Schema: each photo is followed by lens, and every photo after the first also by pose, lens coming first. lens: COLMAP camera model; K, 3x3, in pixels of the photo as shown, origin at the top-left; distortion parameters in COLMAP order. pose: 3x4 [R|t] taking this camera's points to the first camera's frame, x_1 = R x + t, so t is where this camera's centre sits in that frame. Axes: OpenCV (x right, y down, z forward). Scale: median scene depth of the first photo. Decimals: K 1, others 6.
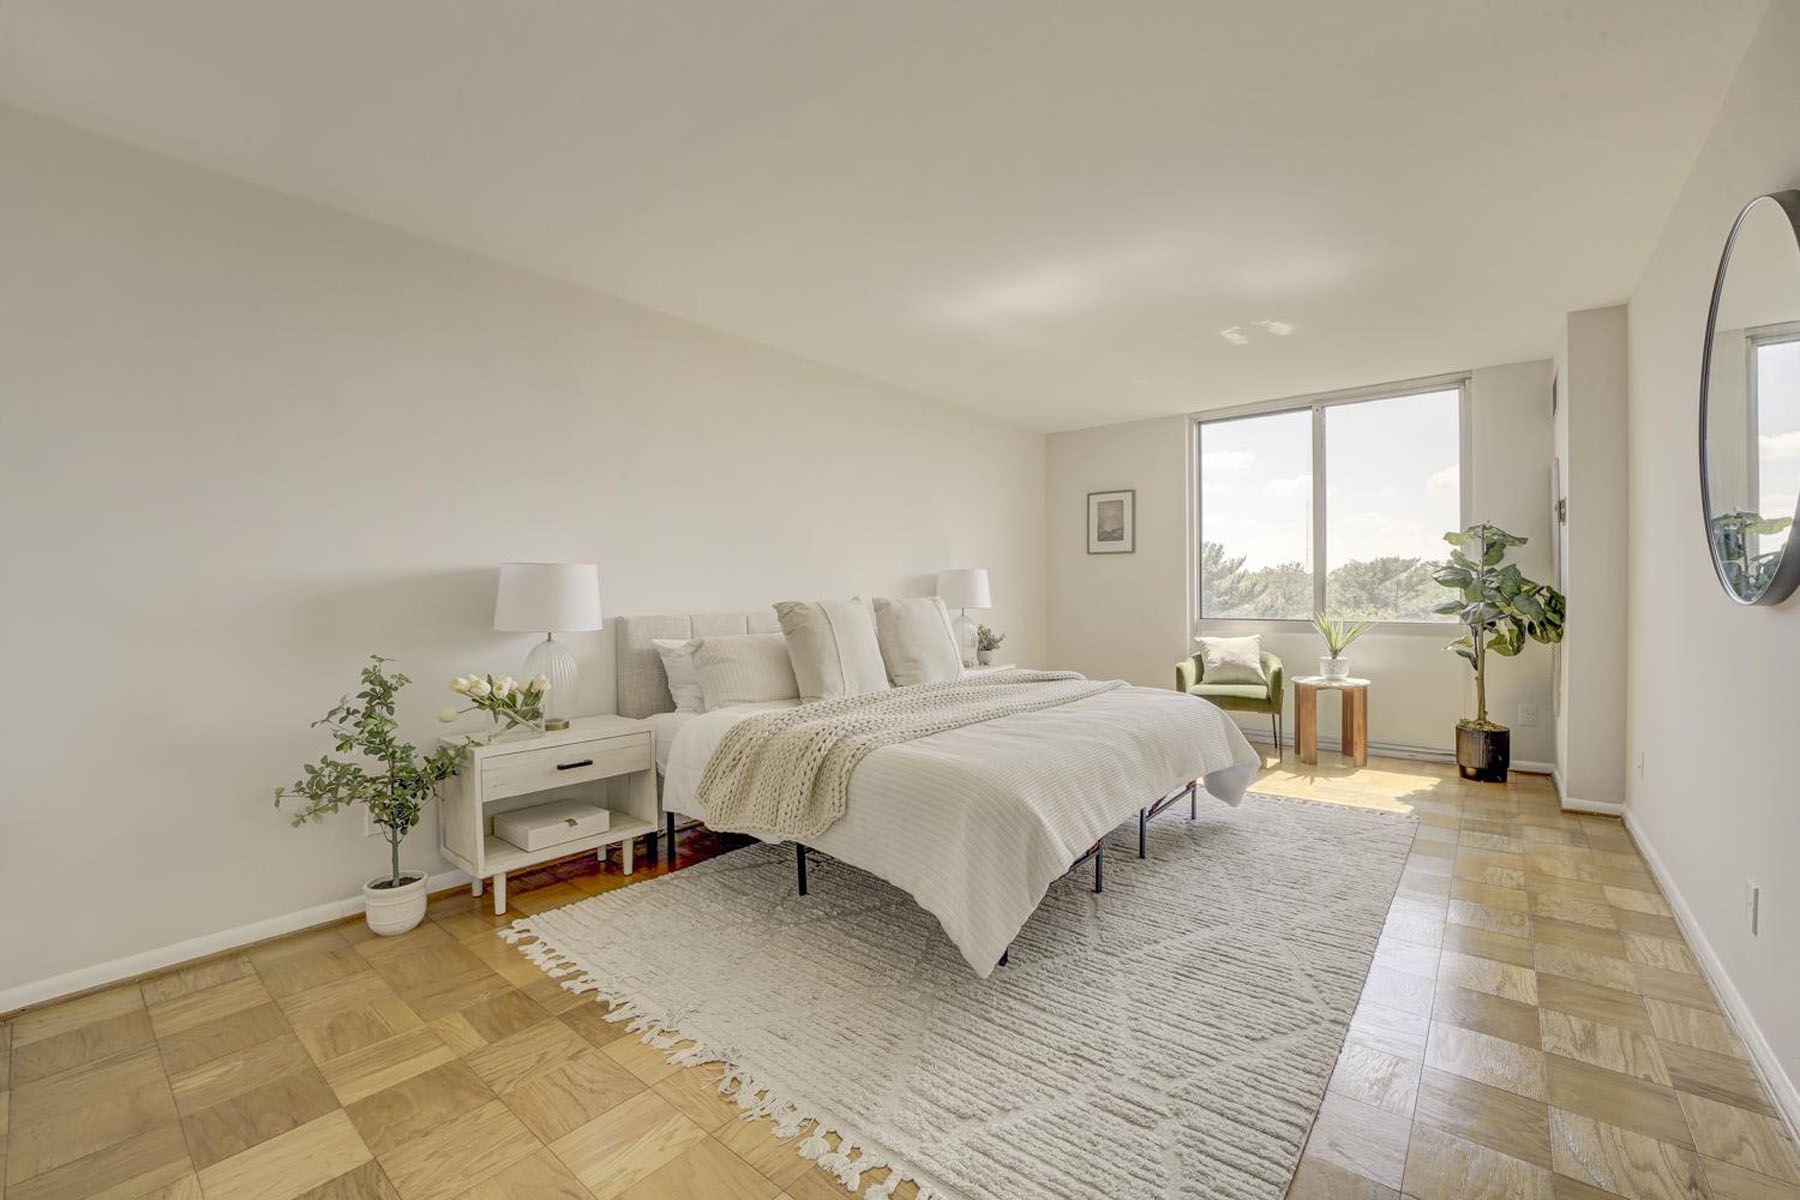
lens RADIAL K [[745.7, 0, 897.9], [0, 745.7, 600.9], [0, 0, 1]] dist [-0.024244, 0.000666]
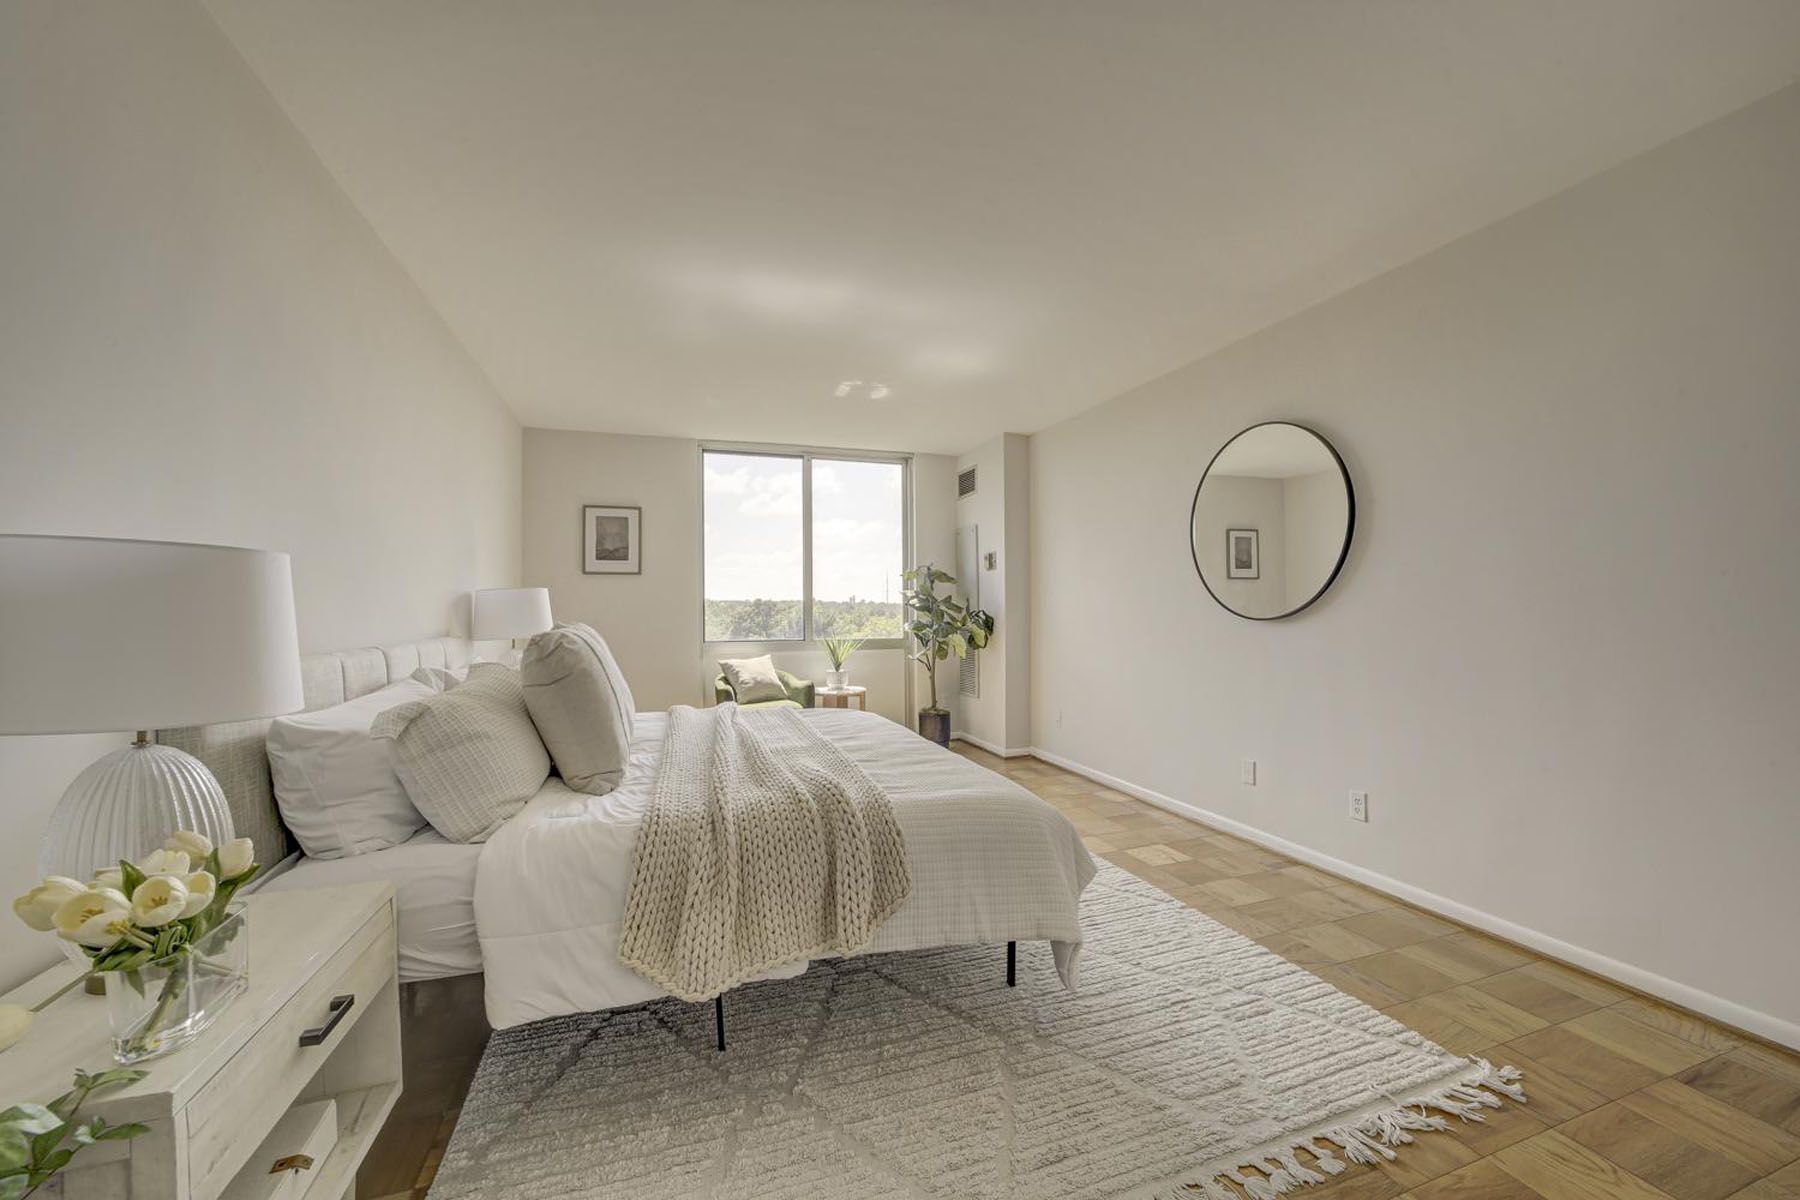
lens RADIAL K [[745.7, 0, 887.7], [0, 745.7, 604.8], [0, 0, 1]] dist [-0.024244, 0.000666]
pose [[0.497287, 0.012487, 0.867496, -0.425598], [0.016897, 0.999567, -0.024074, 0.001231], [-0.867421, 0.026630, 0.496861, 0.334323]]
